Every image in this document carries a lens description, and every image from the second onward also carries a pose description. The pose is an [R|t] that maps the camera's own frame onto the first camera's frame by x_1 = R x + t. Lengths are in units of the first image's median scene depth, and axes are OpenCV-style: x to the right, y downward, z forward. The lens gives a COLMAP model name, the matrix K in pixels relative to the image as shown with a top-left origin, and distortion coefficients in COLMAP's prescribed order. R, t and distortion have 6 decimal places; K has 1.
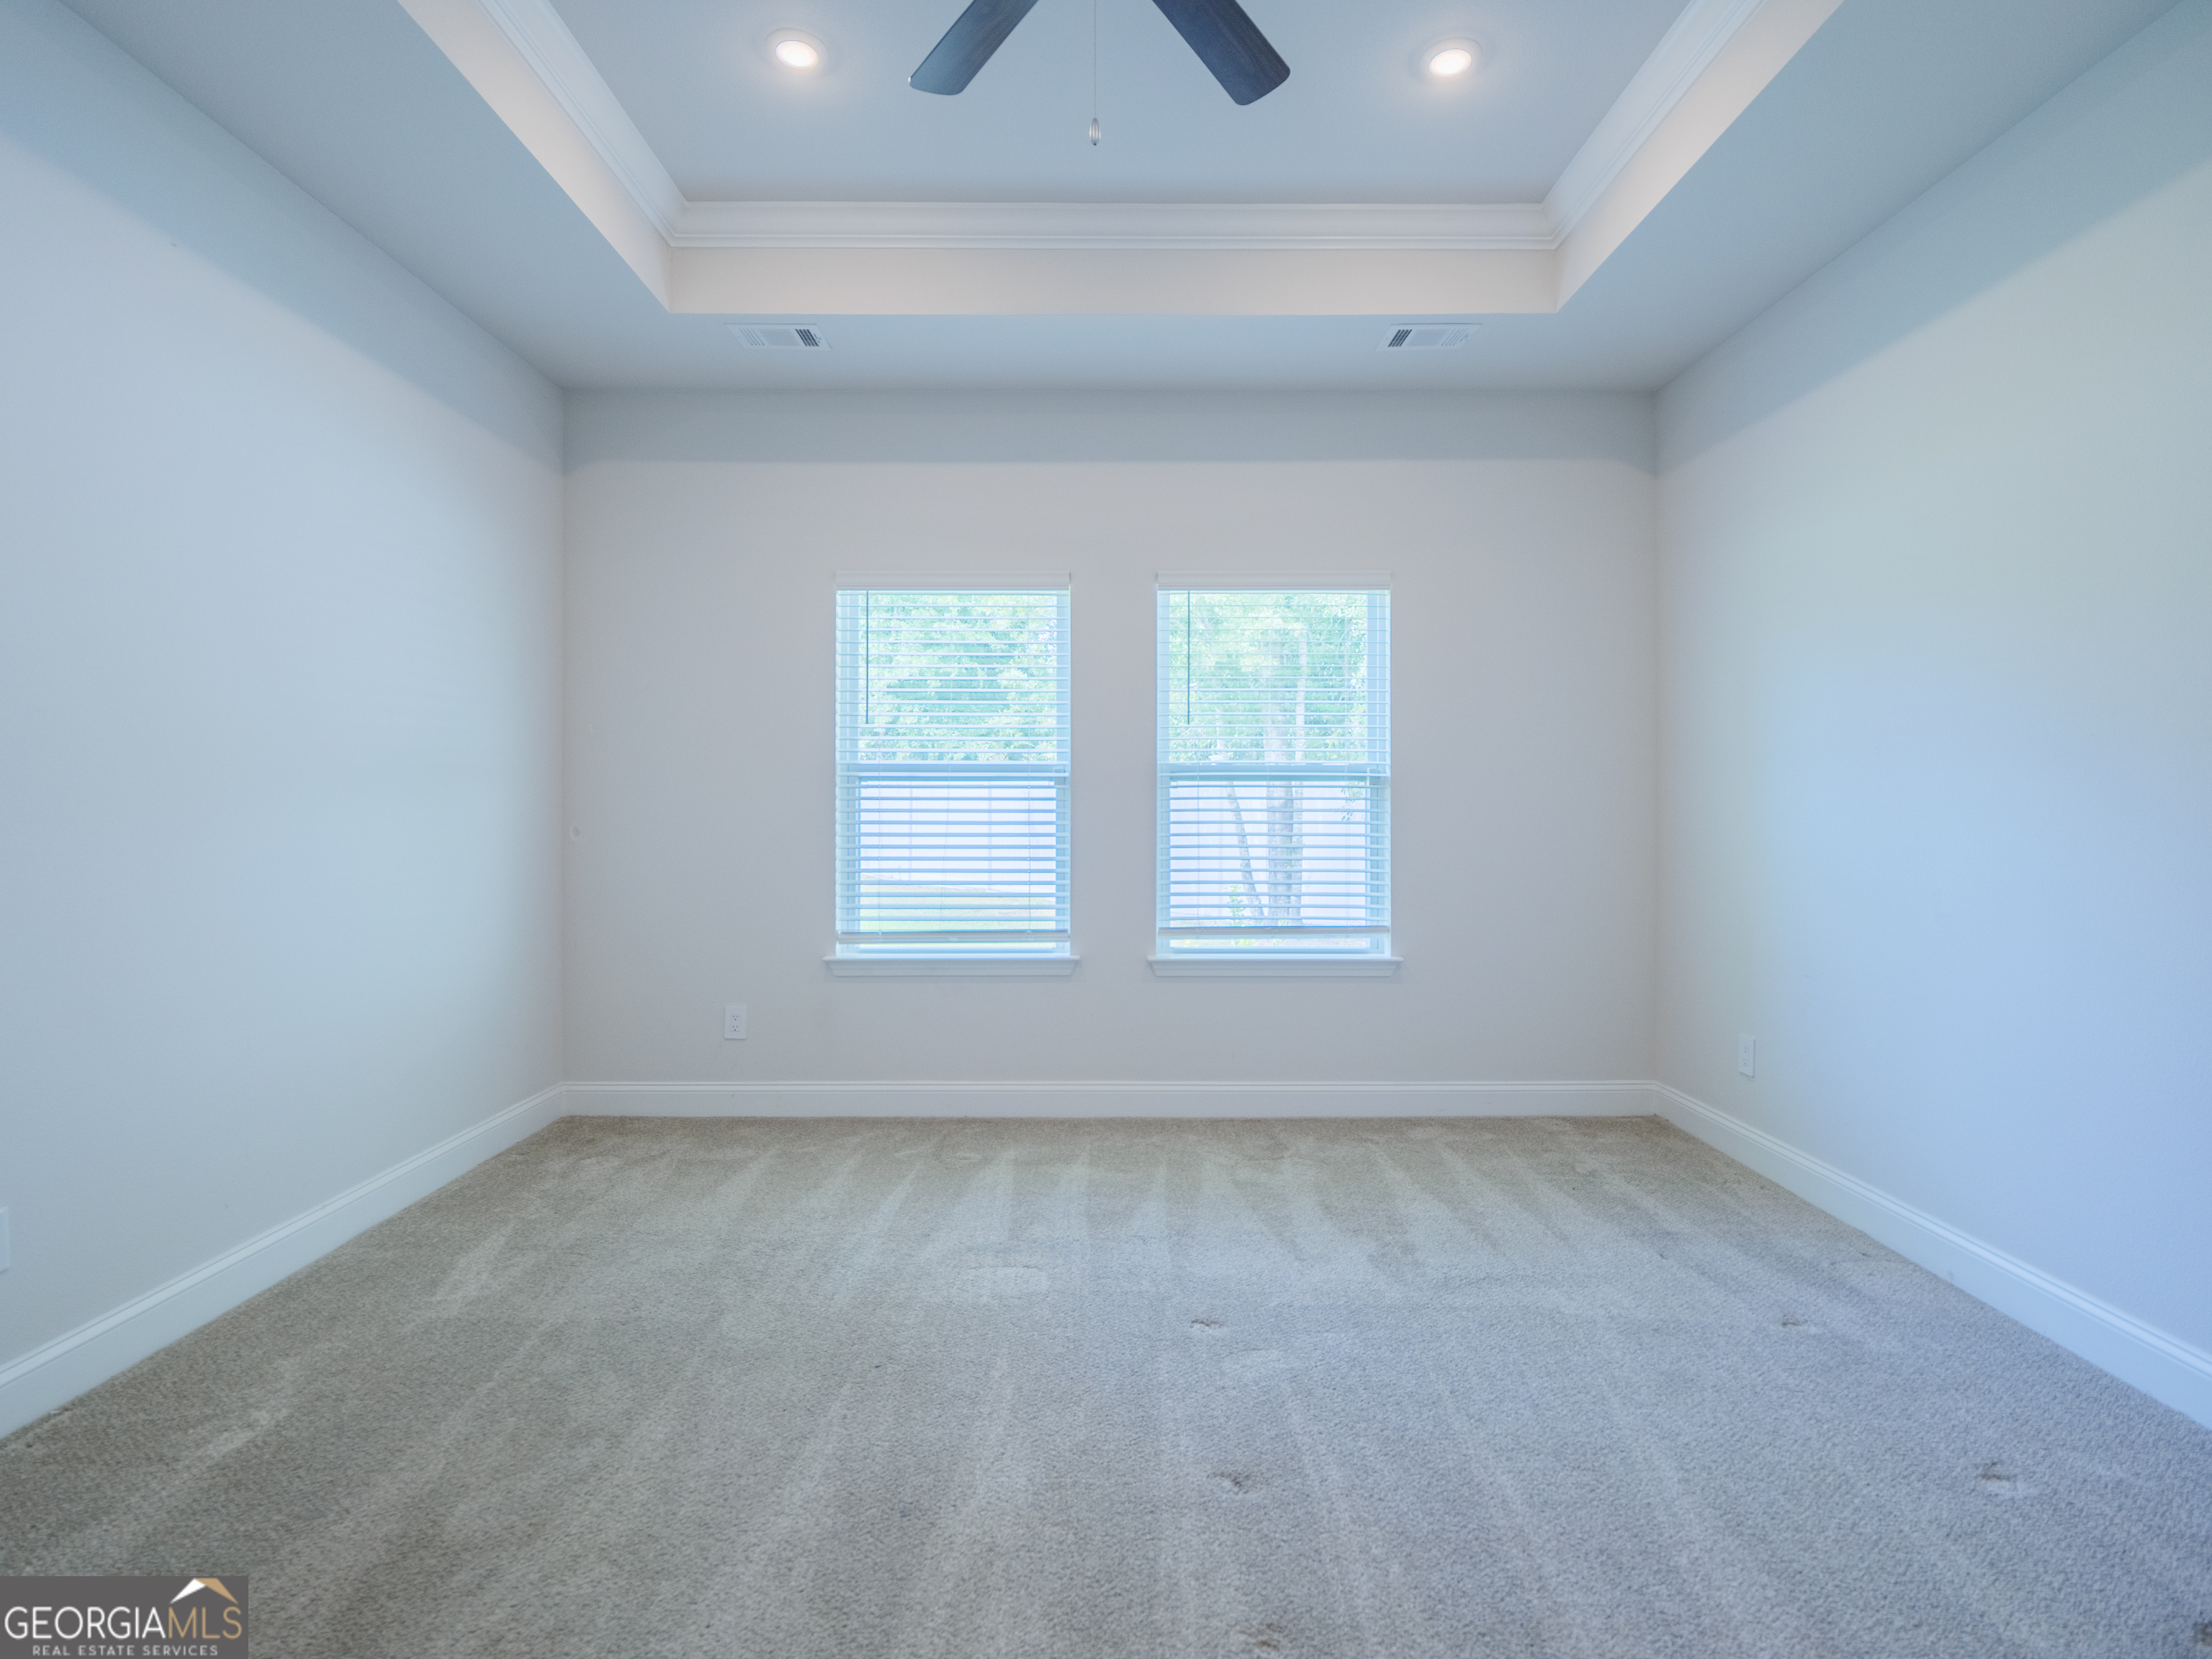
lens RADIAL K [[1100.5, 0, 1109.7], [0, 1100.5, 825.6], [0, 0, 1]] dist [-0.010250, -0.005647]
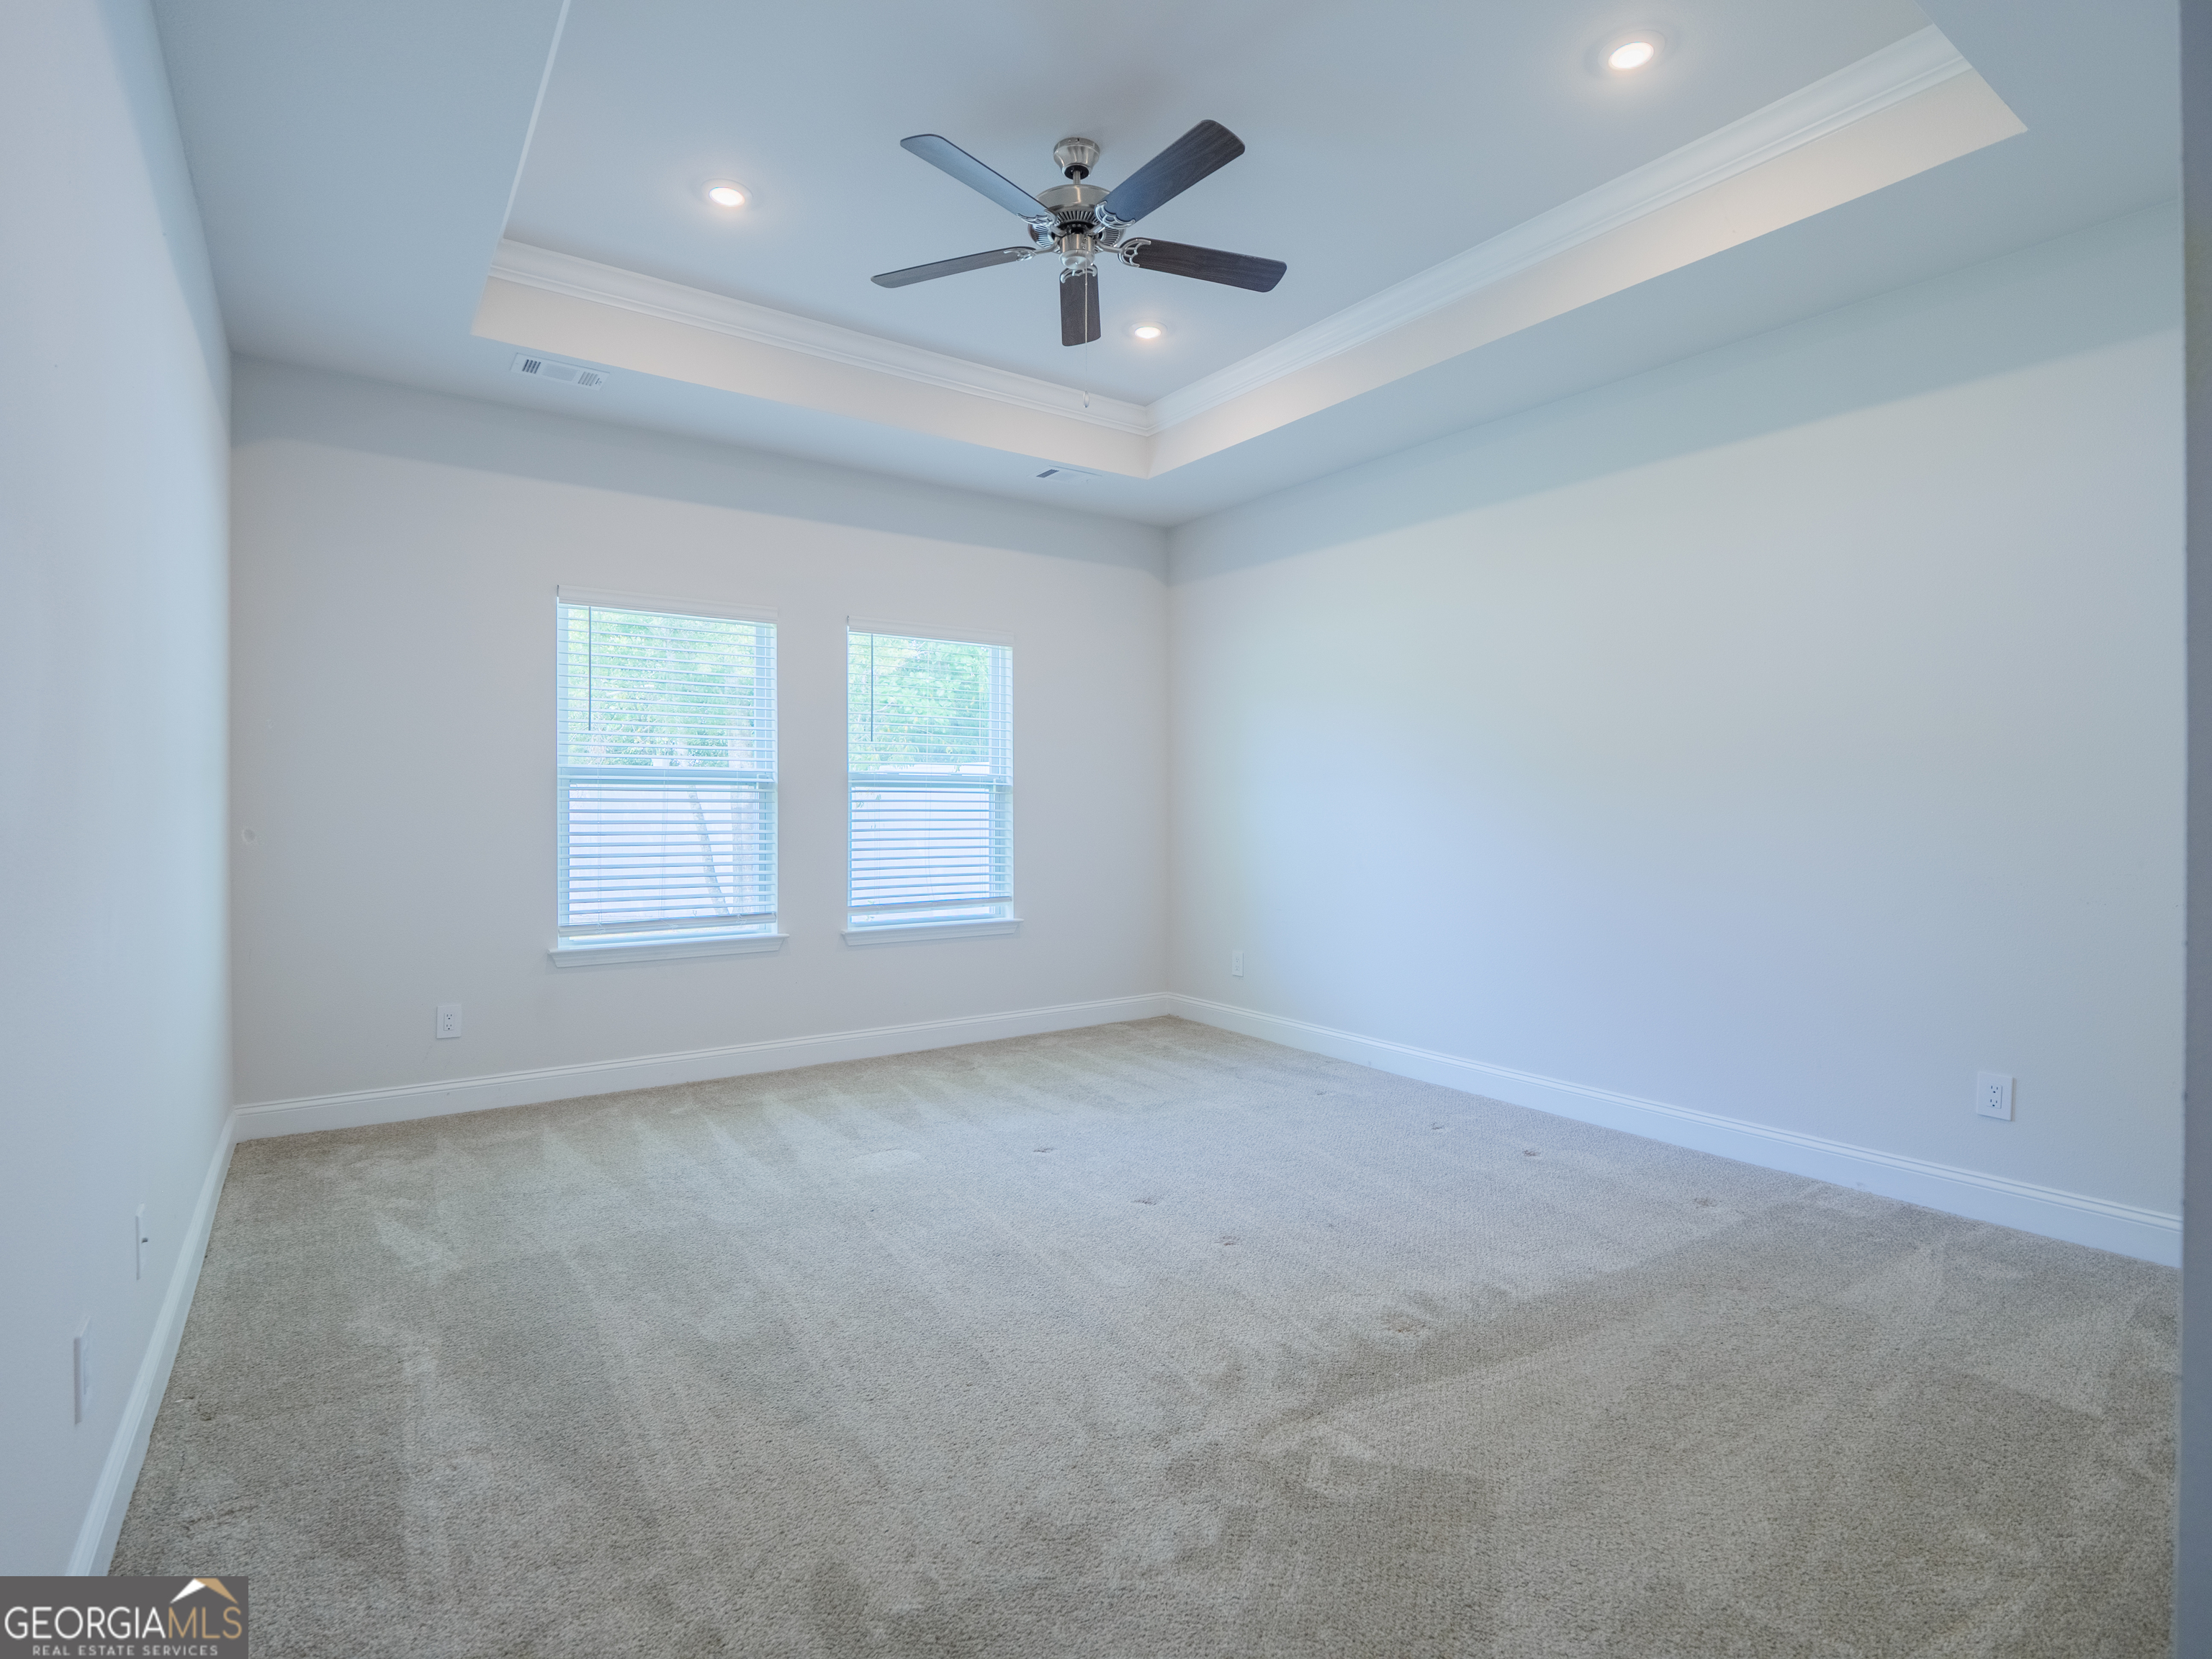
lens RADIAL K [[1100.5, 0, 1095.2], [0, 1100.5, 837.5], [0, 0, 1]] dist [-0.010250, -0.005647]
pose [[0.821058, -0.015331, 0.570640, -0.431753], [0.011212, 0.999880, 0.010731, 0.006175], [-0.570735, -0.002413, 0.821131, -0.167590]]
